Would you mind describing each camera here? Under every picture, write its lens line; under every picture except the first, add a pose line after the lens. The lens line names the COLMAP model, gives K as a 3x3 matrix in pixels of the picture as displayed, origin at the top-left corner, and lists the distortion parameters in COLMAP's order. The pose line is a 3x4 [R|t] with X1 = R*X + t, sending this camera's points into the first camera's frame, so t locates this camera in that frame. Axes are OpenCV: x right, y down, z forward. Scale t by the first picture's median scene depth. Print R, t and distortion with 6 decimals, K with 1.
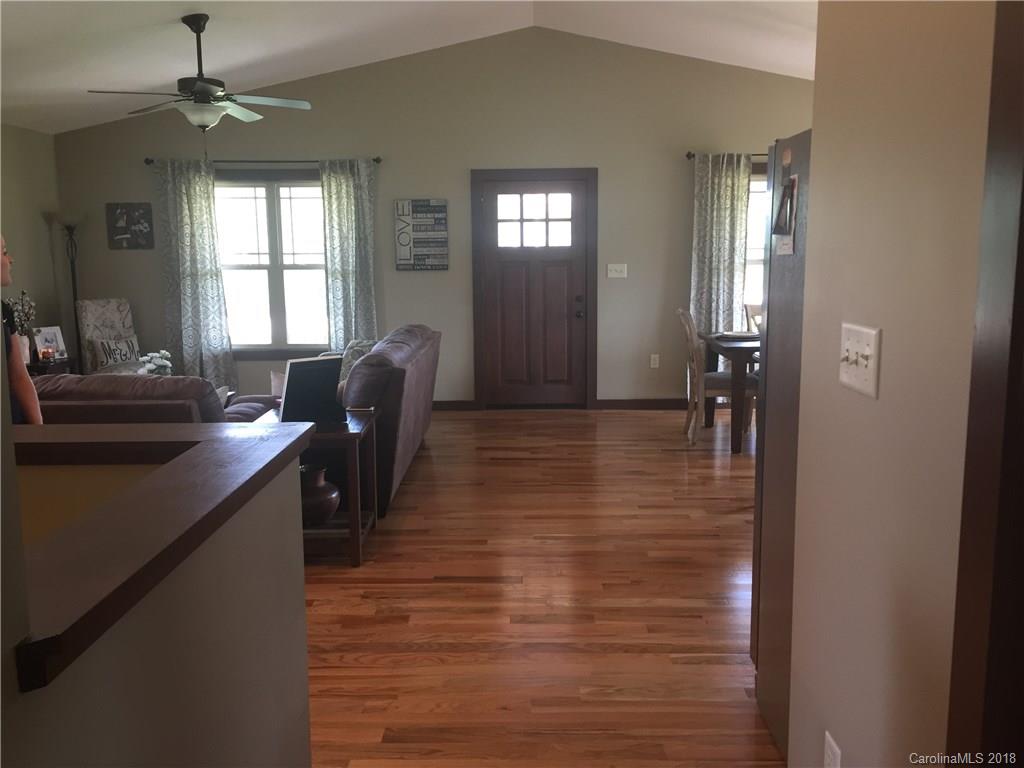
lens RADIAL K [[875.8, 0, 510.4], [0, 875.8, 383.0], [0, 0, 1]] dist [0.068793, -0.065002]
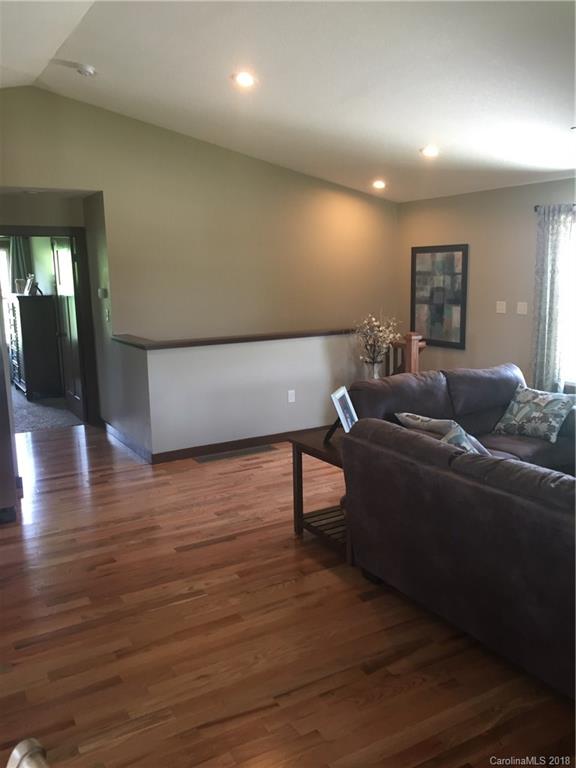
lens RADIAL K [[656.9, 0, 291.6], [0, 656.9, 380.0], [0, 0, 1]] dist [0.068793, -0.065002]
pose [[-0.852543, 0.114092, -0.510052, 0.187971], [-0.052077, 0.952484, 0.300103, -0.186300], [0.520056, 0.282413, -0.806092, 0.973675]]
